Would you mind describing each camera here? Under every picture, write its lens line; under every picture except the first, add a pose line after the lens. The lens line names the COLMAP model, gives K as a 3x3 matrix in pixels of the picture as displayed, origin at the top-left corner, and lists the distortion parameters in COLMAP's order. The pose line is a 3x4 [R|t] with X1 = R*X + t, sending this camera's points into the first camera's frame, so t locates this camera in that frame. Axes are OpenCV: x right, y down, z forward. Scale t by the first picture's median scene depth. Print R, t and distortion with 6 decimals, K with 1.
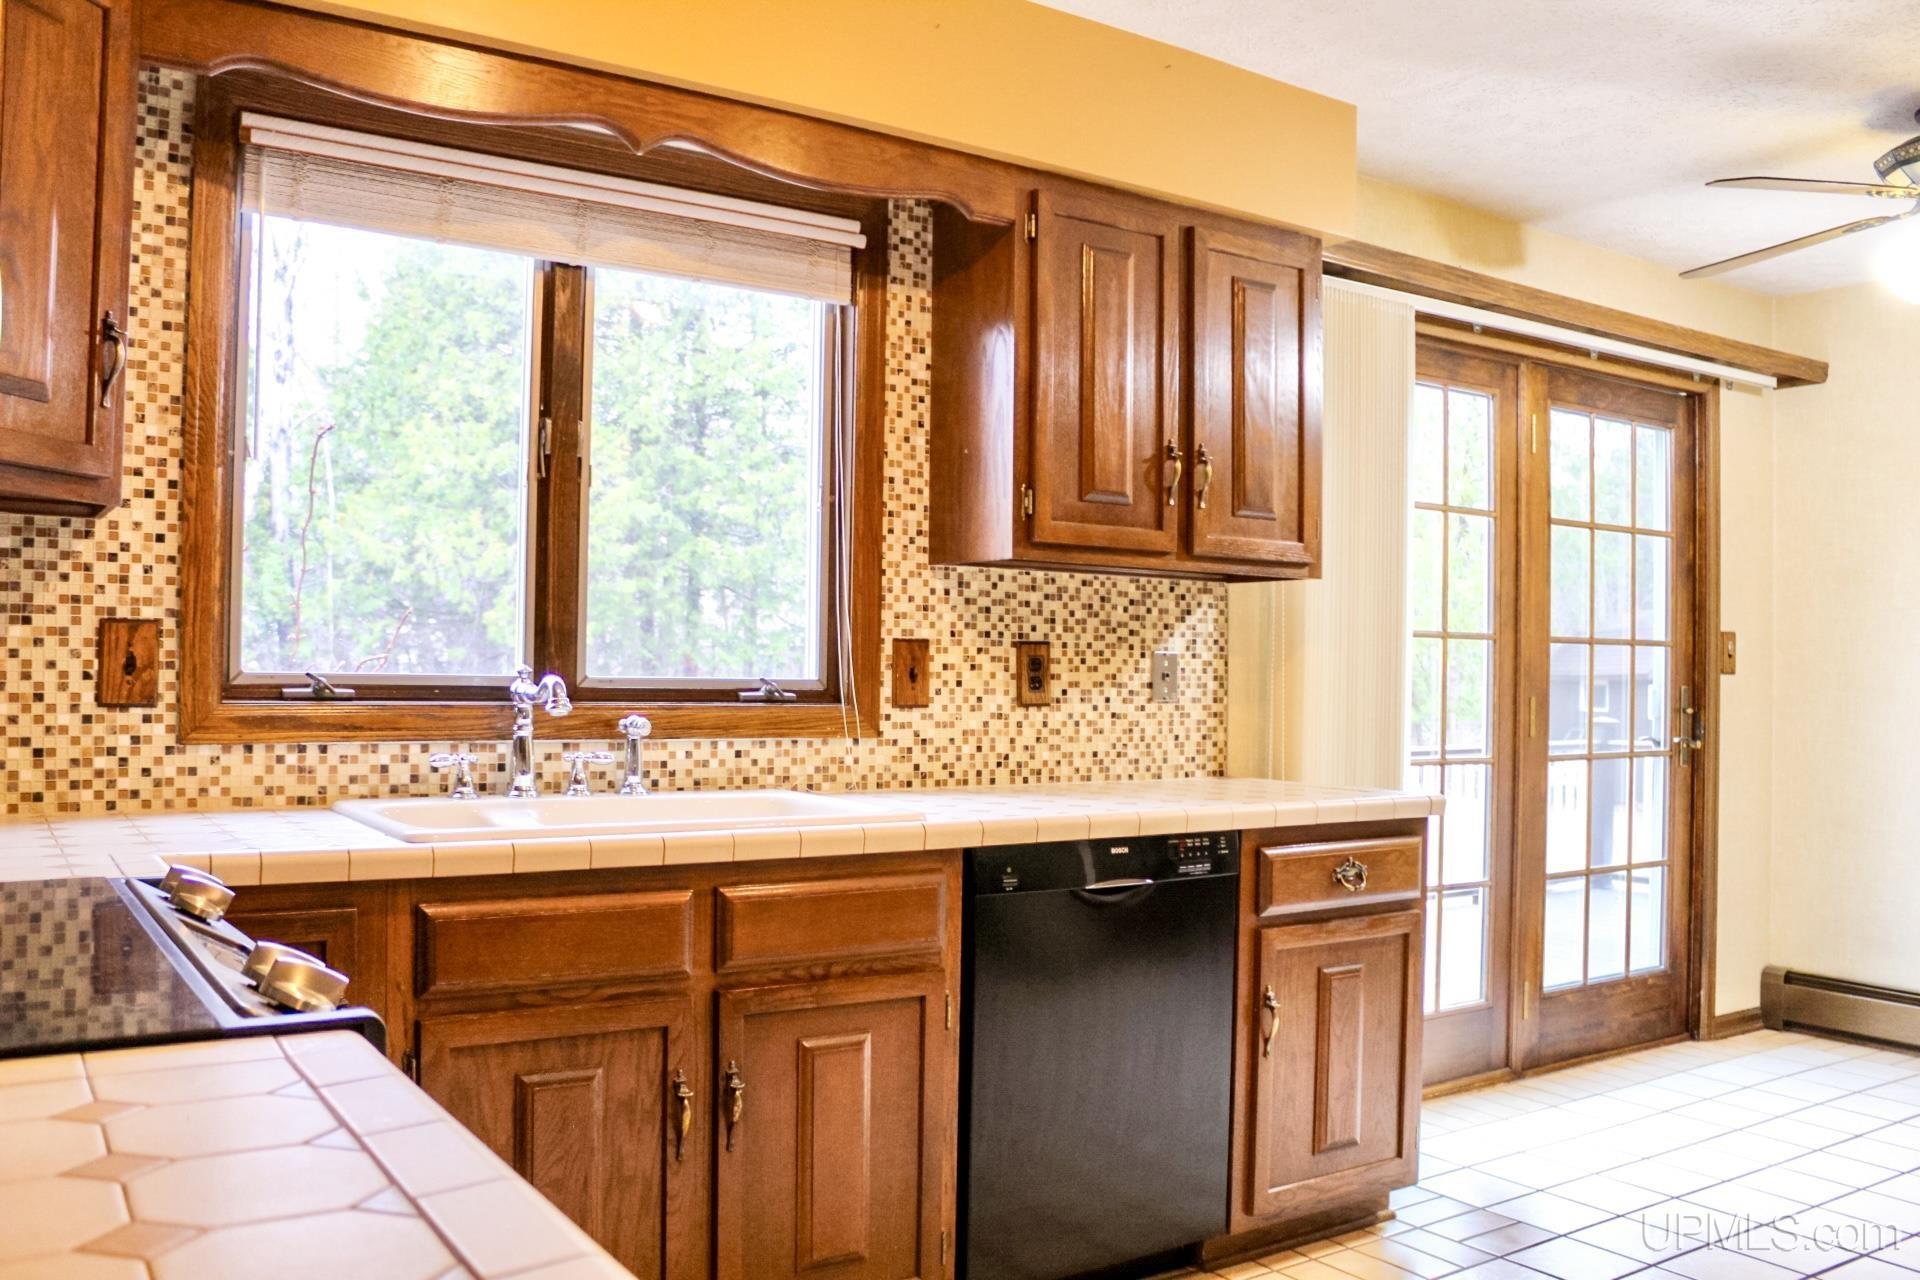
lens RADIAL K [[1590.1, 0, 960.0], [0, 1590.1, 640.0], [0, 0, 1]] dist [-0.170633, 0.133615]
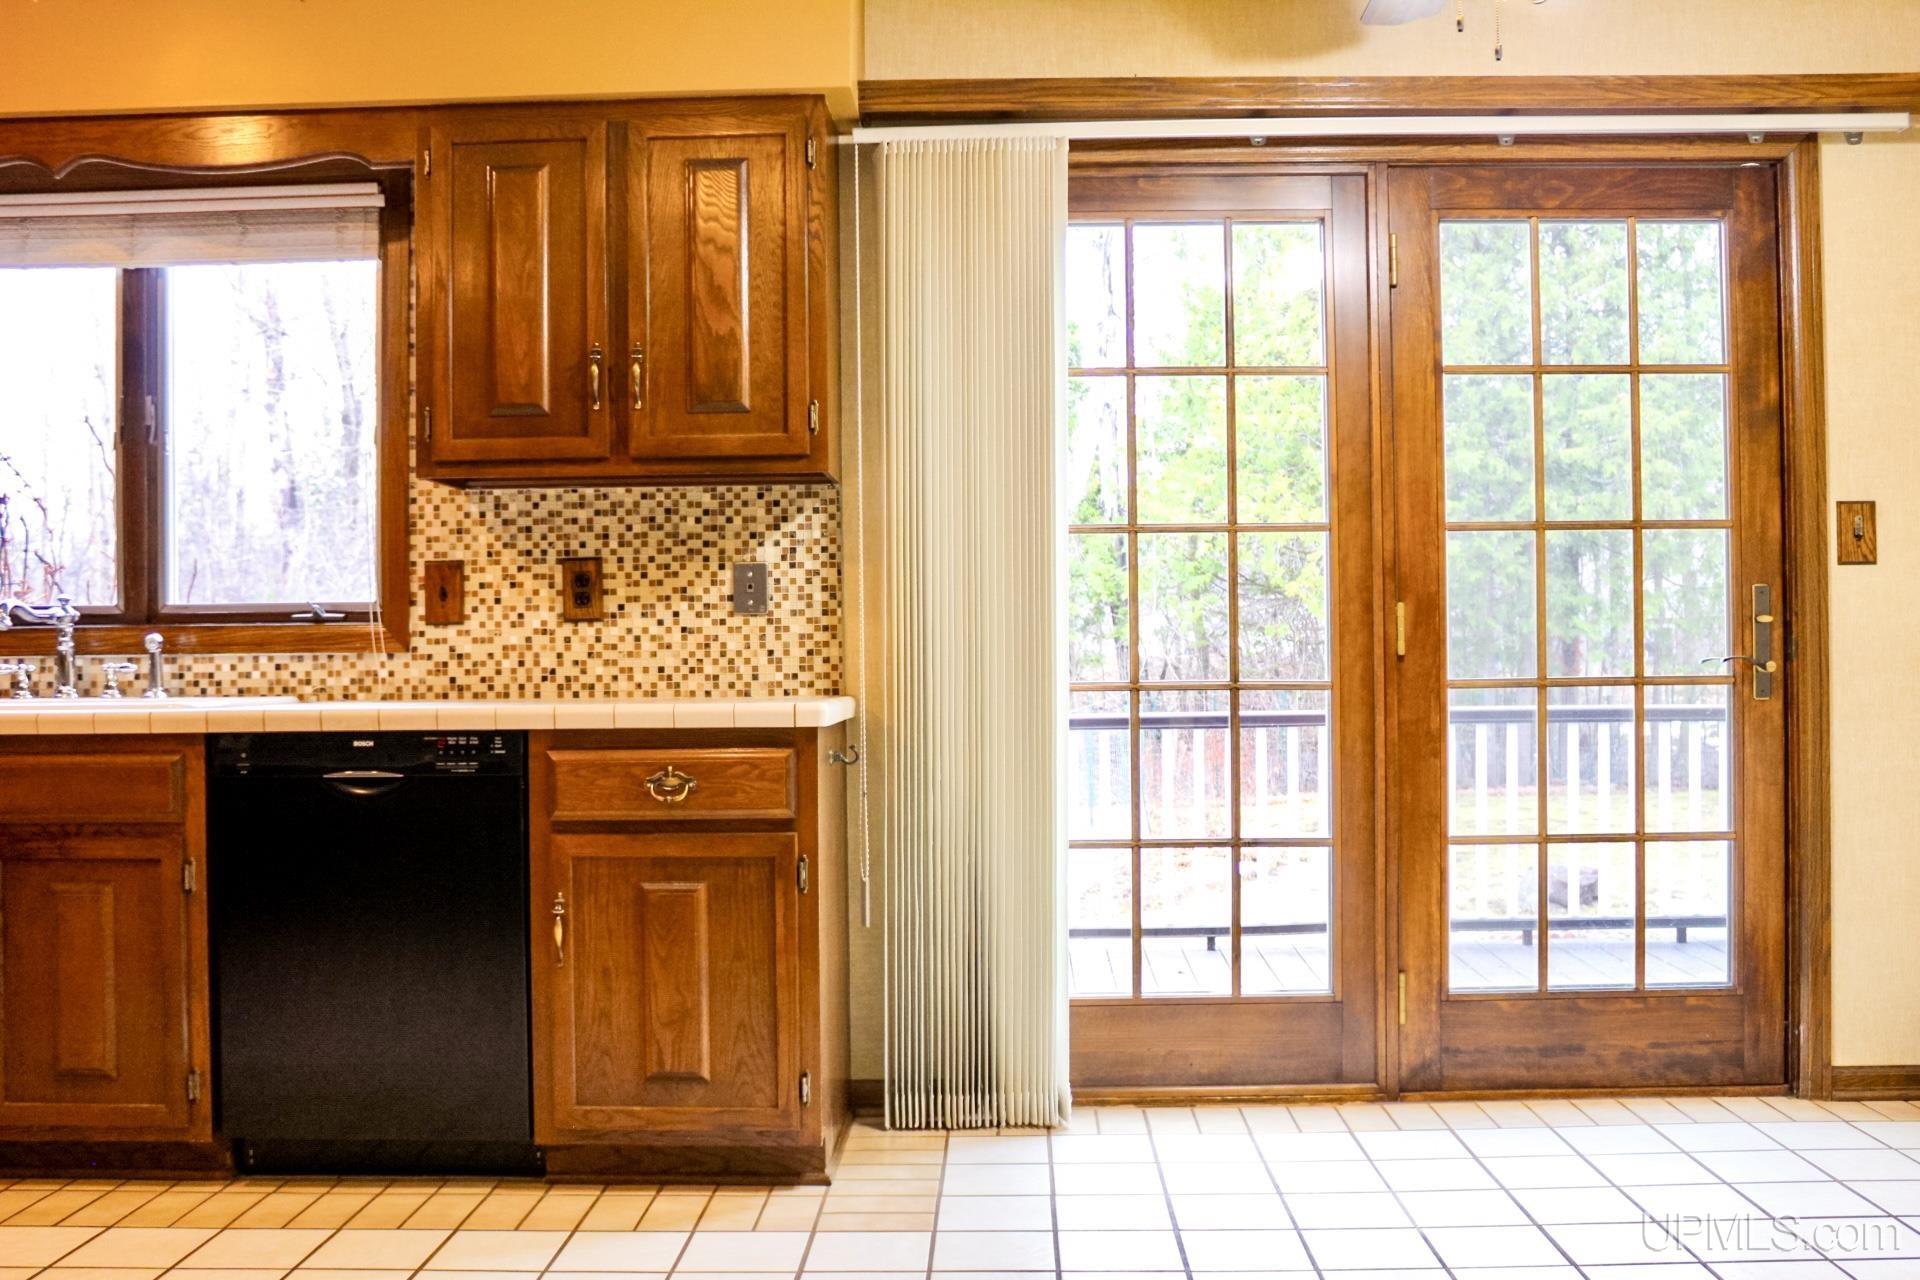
lens RADIAL K [[1800.8, 0, 960.0], [0, 1800.8, 640.0], [0, 0, 1]] dist [-0.151746, 0.165589]
pose [[0.819389, -0.028922, -0.572508, 0.904386], [0.034392, 0.999408, -0.001266, 0.063761], [0.572205, -0.018652, 0.819898, 0.204660]]
